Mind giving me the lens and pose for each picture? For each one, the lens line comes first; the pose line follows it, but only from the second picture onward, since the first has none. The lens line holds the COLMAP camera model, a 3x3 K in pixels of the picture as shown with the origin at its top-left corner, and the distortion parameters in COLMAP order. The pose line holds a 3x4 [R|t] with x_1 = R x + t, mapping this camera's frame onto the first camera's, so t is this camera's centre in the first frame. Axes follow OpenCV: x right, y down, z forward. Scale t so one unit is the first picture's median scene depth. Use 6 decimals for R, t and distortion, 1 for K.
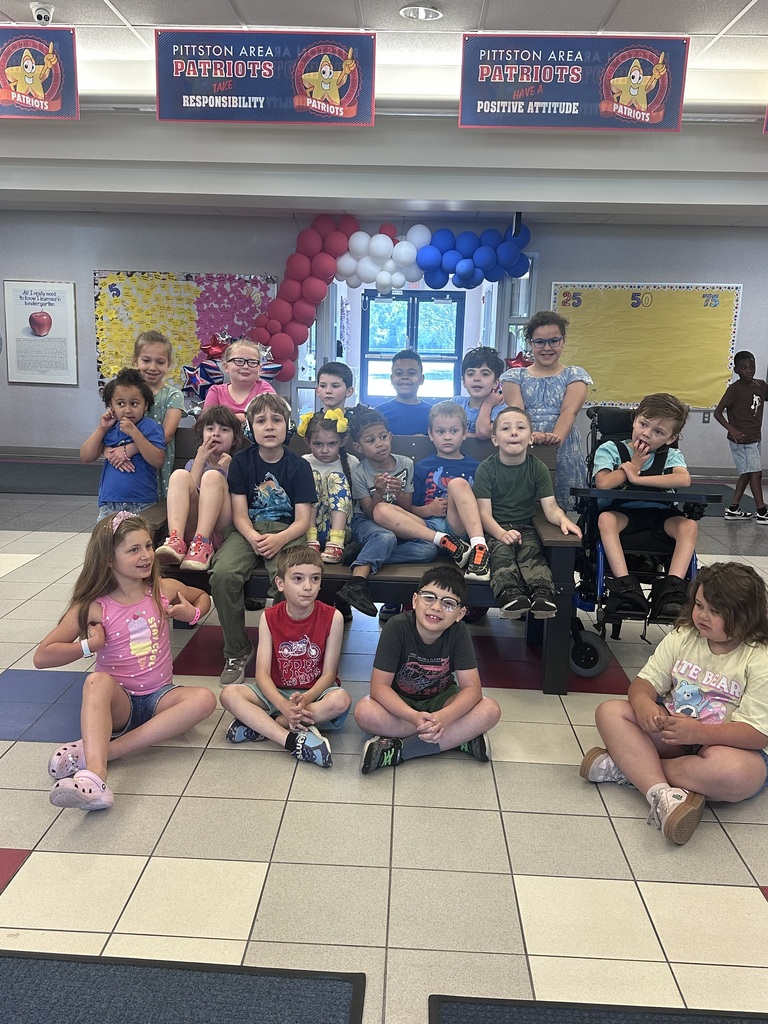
lens RADIAL K [[908.8, 0, 374.8], [0, 908.8, 511.7], [0, 0, 1]] dist [0.101771, -0.197663]
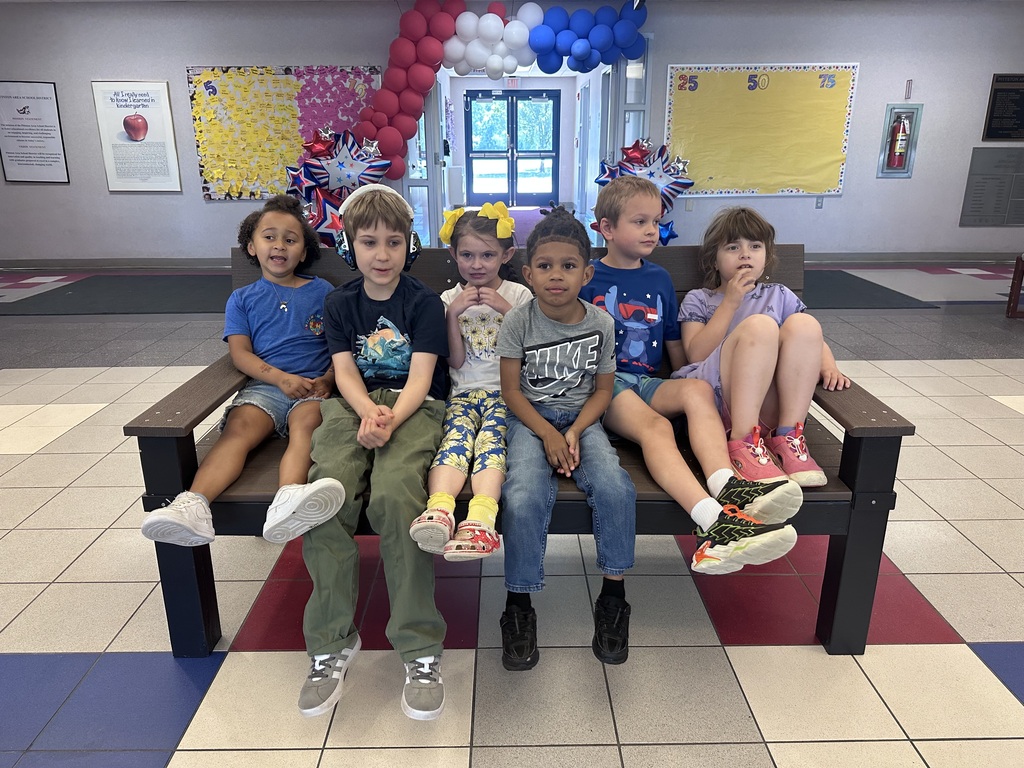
lens RADIAL K [[719.4, 0, 509.6], [0, 719.4, 380.9], [0, 0, 1]] dist [-0.004053, -0.003787]
pose [[0.997985, -0.046345, 0.043329, -0.022625], [0.040401, 0.990794, 0.129210, -0.026751], [-0.048918, -0.127200, 0.990670, 0.229716]]
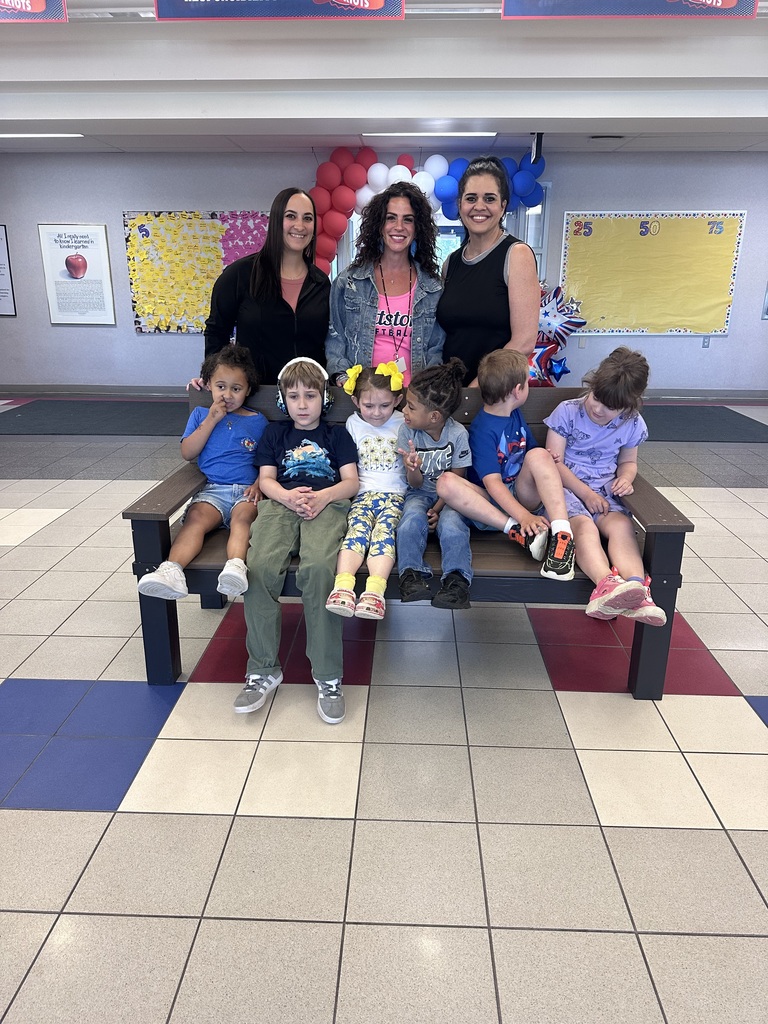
lens RADIAL K [[719.4, 0, 383.3], [0, 719.4, 519.7], [0, 0, 1]] dist [-0.004053, -0.003787]
pose [[0.999717, -0.023770, -0.001099, -0.019579], [0.023688, 0.989744, 0.140872, -0.027050], [-0.002261, -0.140858, 0.990027, 0.157445]]
